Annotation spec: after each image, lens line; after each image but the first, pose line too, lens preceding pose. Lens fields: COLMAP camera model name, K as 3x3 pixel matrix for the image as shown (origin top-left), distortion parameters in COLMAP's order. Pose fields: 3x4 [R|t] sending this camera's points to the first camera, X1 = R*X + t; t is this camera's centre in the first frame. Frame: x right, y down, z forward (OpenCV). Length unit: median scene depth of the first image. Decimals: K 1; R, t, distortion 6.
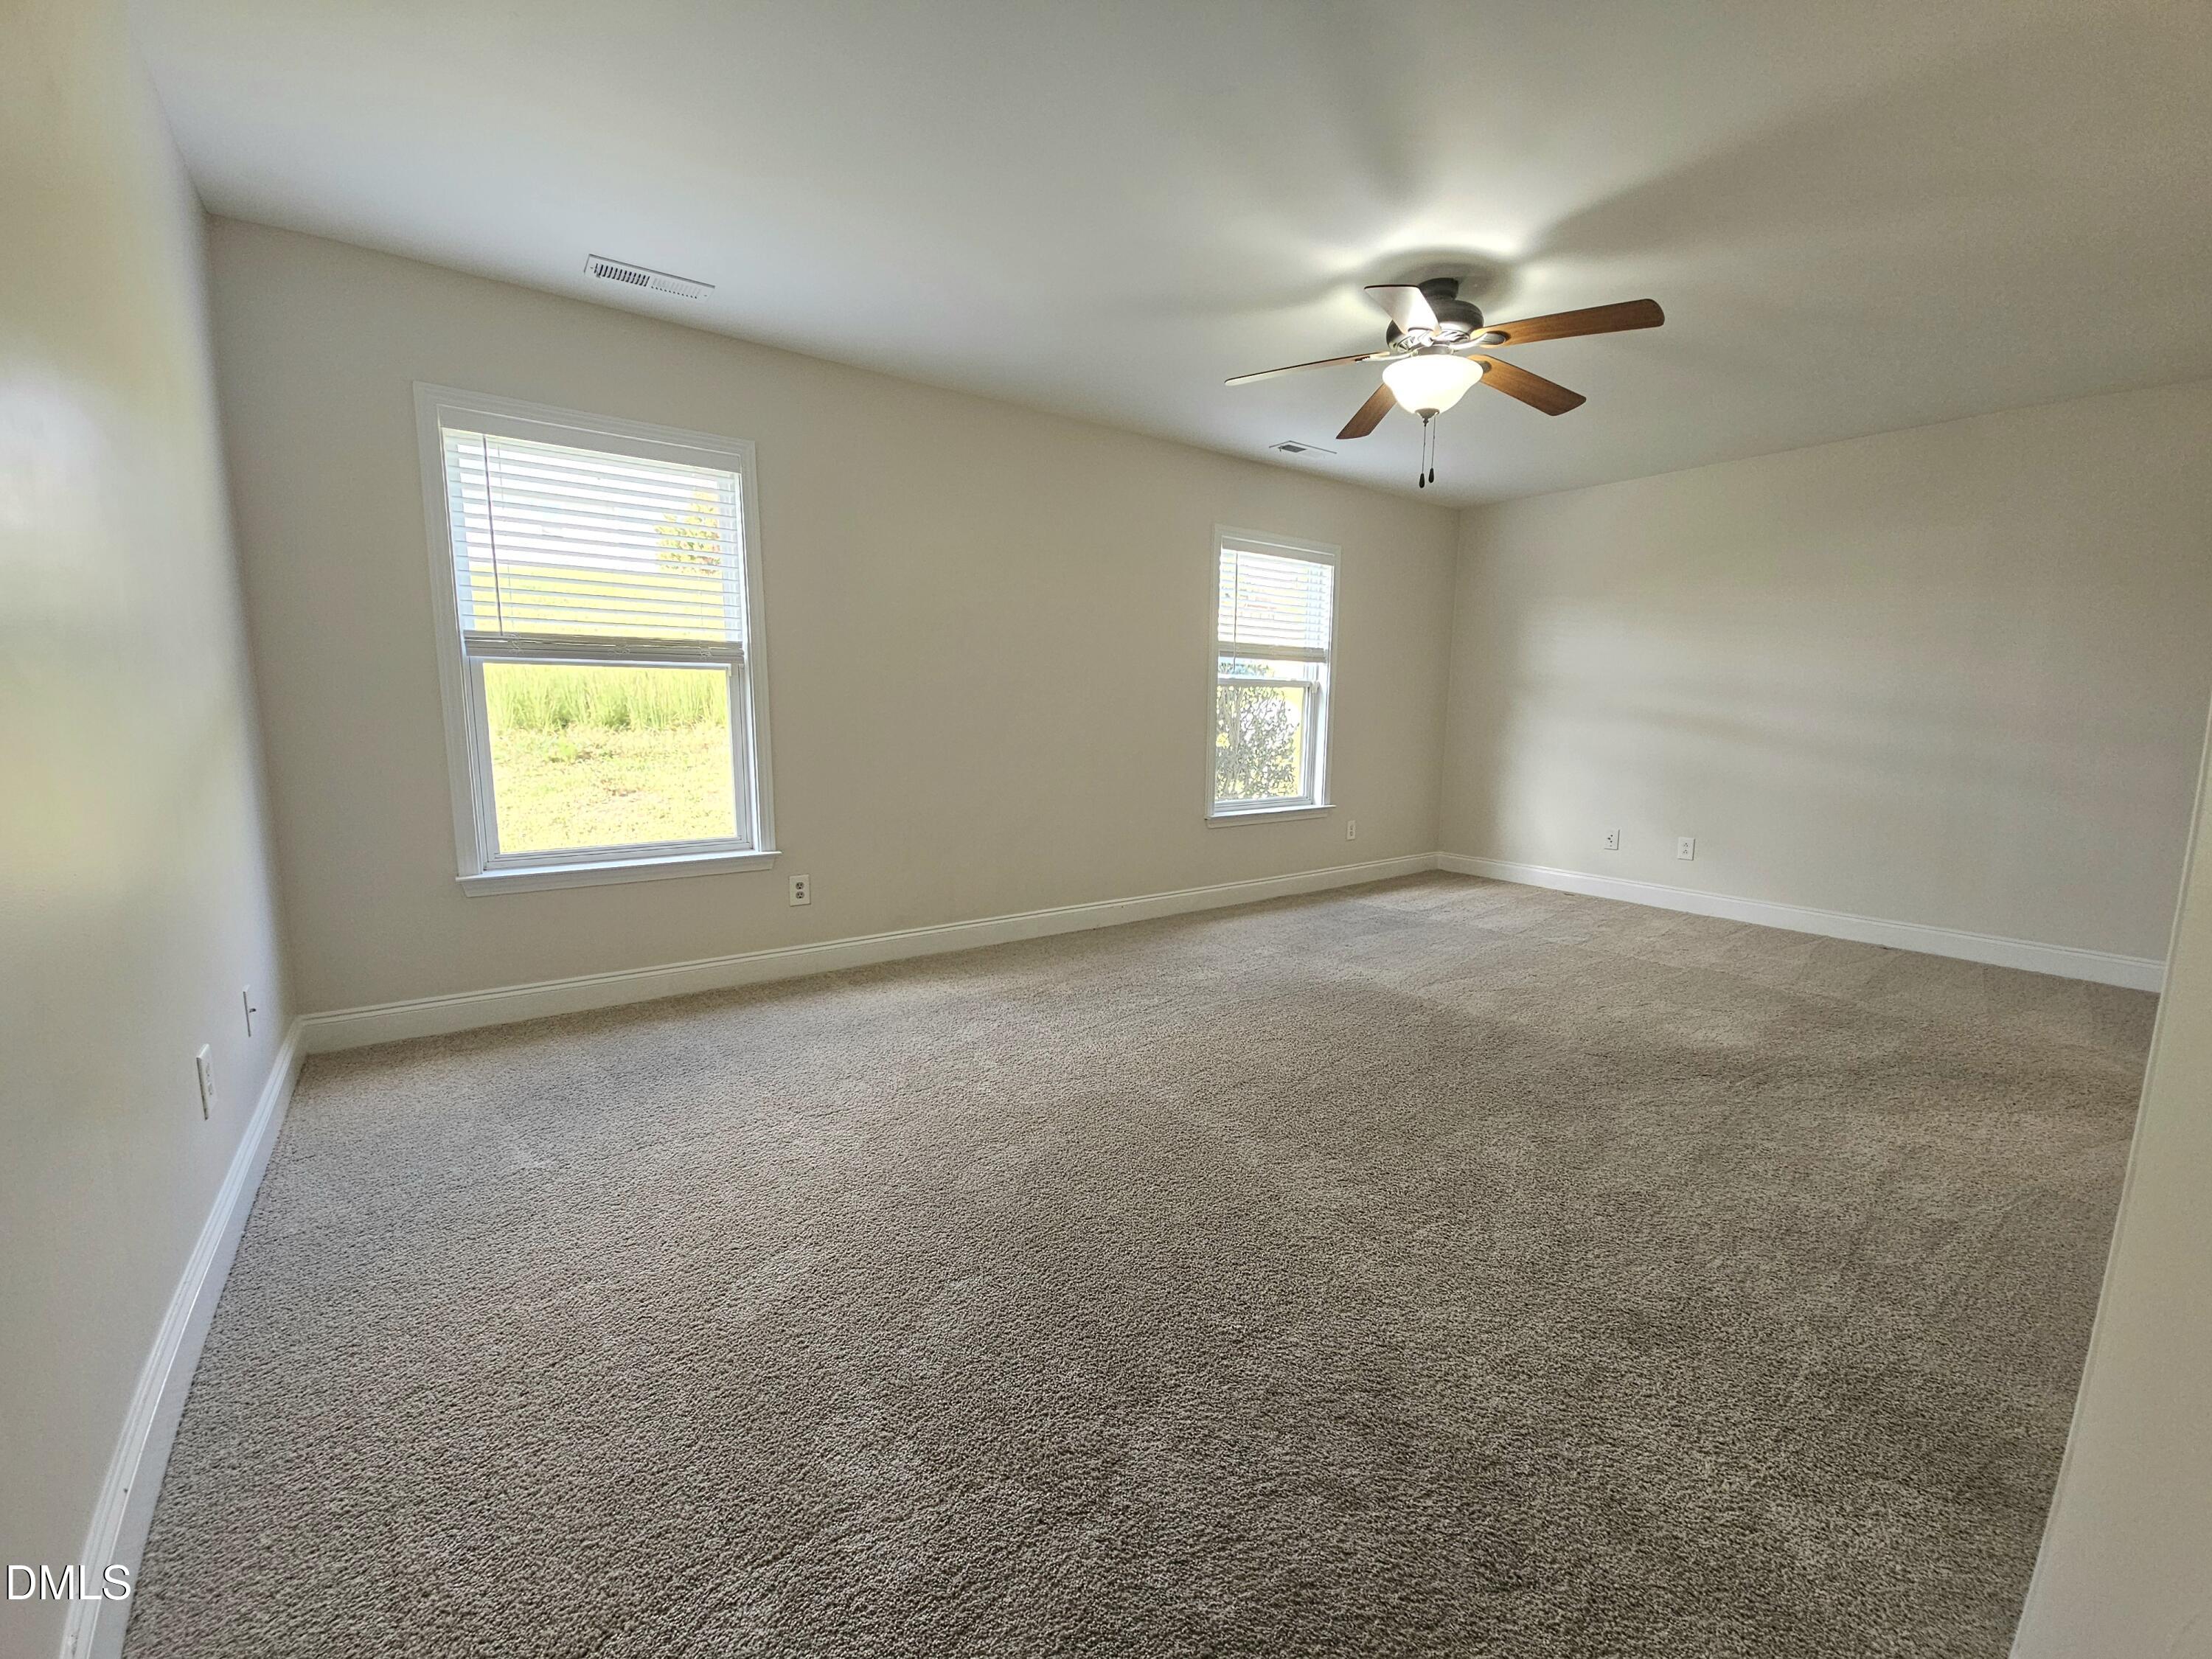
lens RADIAL K [[899.5, 0, 1107.2], [0, 899.5, 841.1], [0, 0, 1]] dist [0.000820, -0.000247]
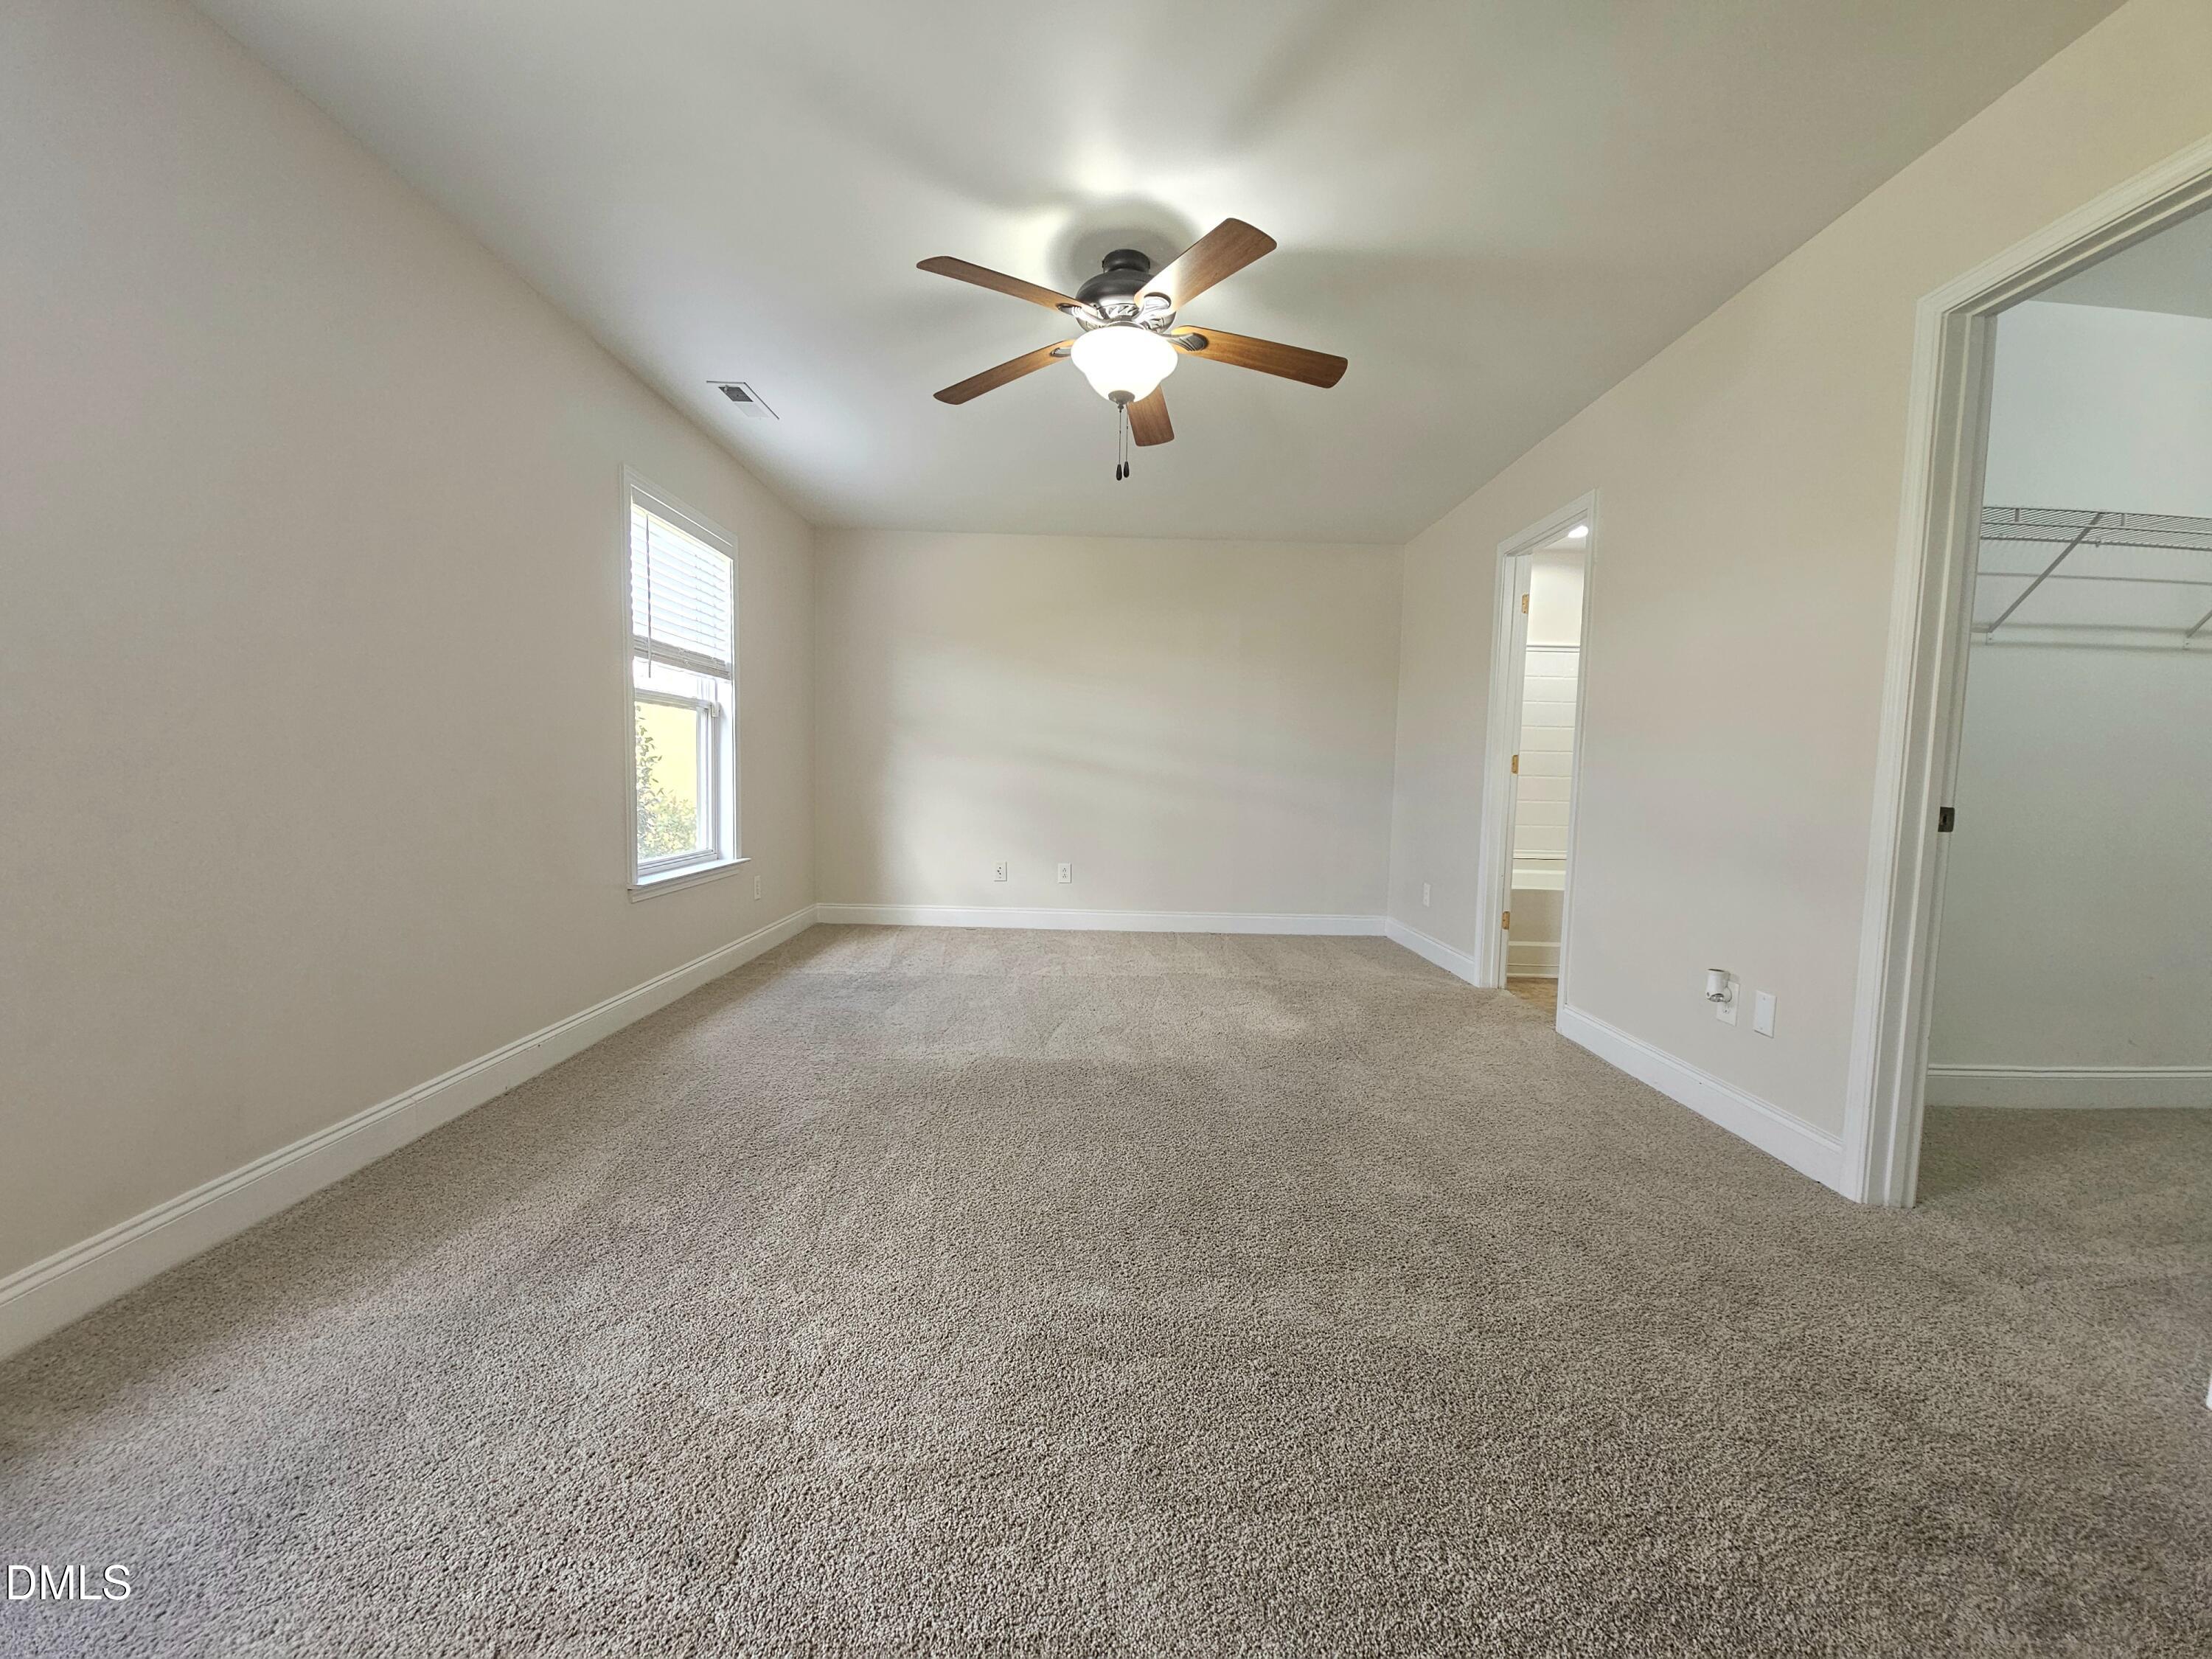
lens RADIAL K [[899.5, 0, 1107.2], [0, 899.5, 841.1], [0, 0, 1]] dist [0.000820, -0.000247]
pose [[0.586118, -0.057981, 0.808148, -0.272686], [0.103377, 0.994636, -0.003614, -0.026105], [-0.803604, 0.085662, 0.588968, 0.360805]]
